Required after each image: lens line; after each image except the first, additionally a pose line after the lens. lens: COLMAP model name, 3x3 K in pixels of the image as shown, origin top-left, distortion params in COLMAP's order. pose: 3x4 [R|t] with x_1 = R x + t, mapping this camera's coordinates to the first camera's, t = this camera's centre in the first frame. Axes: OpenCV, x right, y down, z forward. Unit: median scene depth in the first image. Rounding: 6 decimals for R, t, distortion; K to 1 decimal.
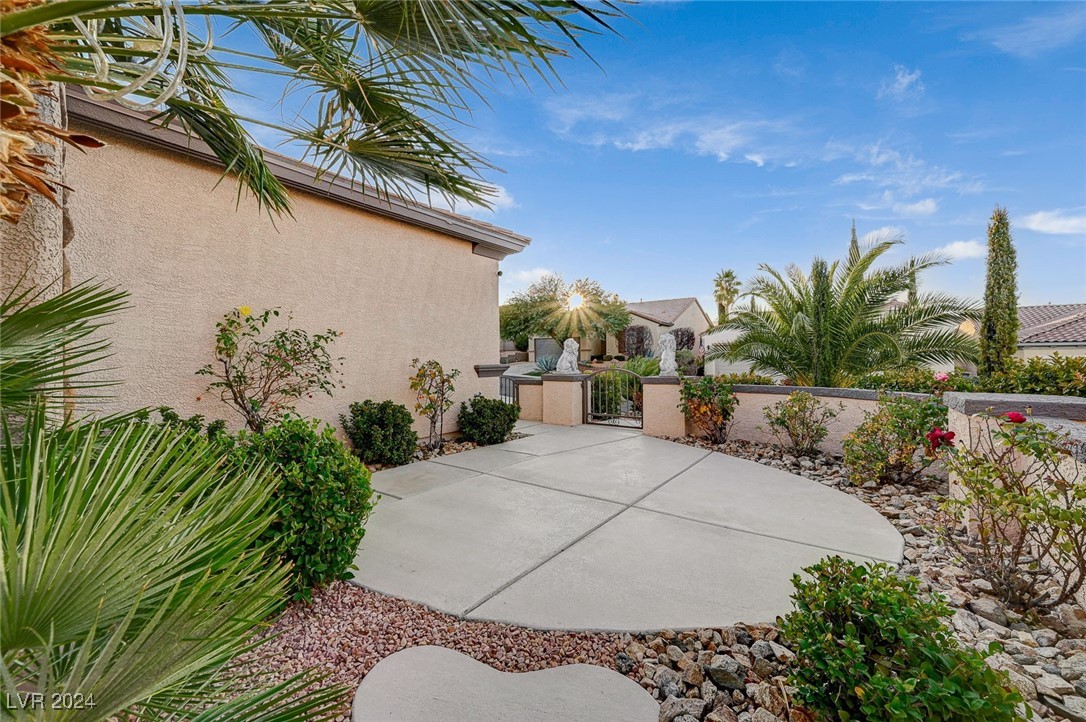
lens RADIAL K [[427.1, 0, 544.1], [0, 427.1, 360.7], [0, 0, 1]] dist [0.000468, 0.000099]
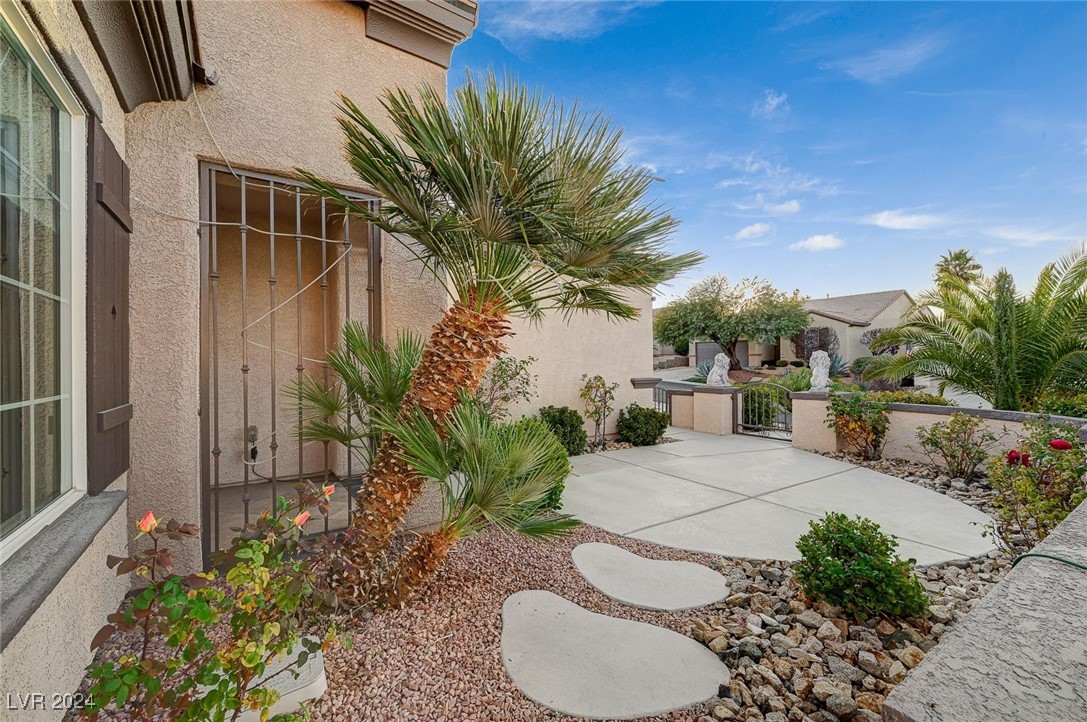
lens RADIAL K [[449.8, 0, 544.6], [0, 449.8, 361.8], [0, 0, 1]] dist [0.010301, 0.000171]
pose [[0.938334, 0.003500, -0.345713, 0.049534], [-0.003990, 0.999992, -0.000706, -0.037774], [0.345708, 0.002042, 0.938340, -0.287714]]
